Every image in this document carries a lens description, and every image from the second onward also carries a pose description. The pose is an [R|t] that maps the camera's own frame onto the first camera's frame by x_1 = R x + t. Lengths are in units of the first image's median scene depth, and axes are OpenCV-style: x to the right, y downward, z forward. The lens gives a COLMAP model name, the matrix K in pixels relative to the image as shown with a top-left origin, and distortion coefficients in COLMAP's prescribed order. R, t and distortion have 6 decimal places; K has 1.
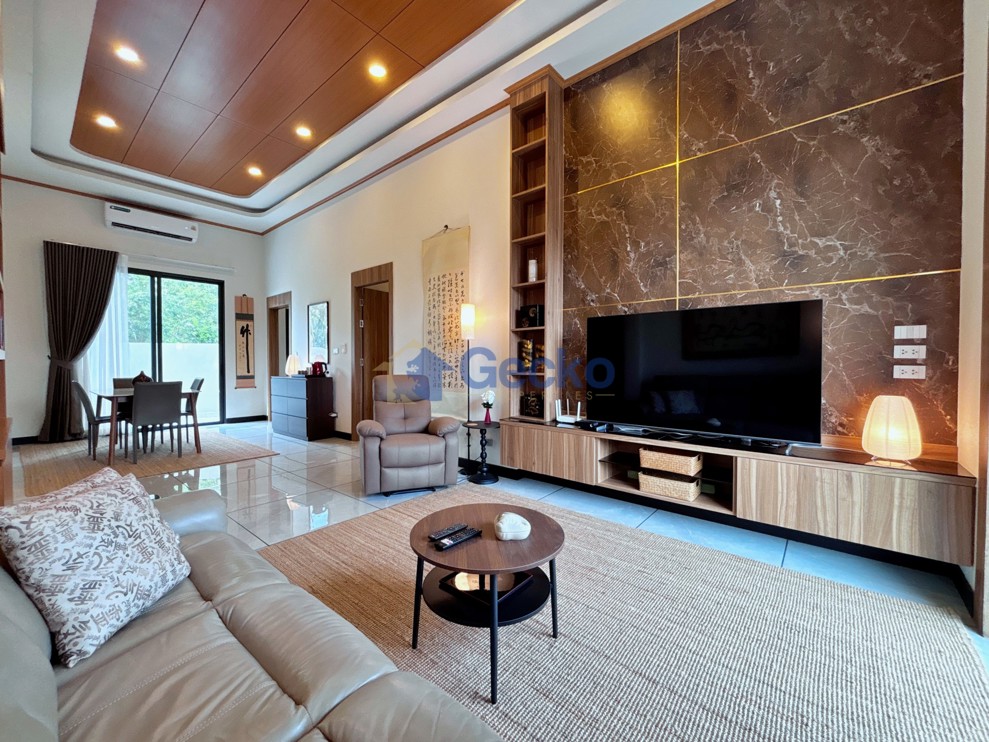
lens RADIAL K [[399.3, 0, 499.4], [0, 399.3, 367.4], [0, 0, 1]] dist [0.002510, -0.000050]
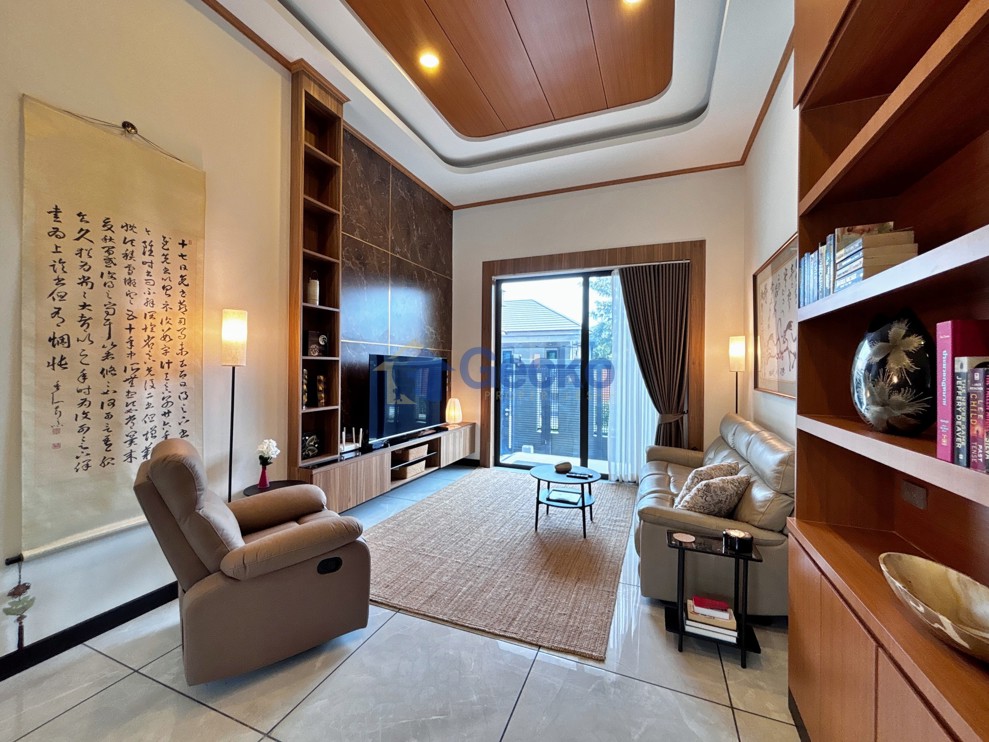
lens RADIAL K [[399.3, 0, 496.1], [0, 399.3, 368.7], [0, 0, 1]] dist [0.002510, -0.000050]
pose [[-0.303445, 0.000674, 0.952849, -0.413785], [0.005627, 0.999984, 0.001085, -0.033306], [-0.952832, 0.005691, -0.303443, 0.415994]]
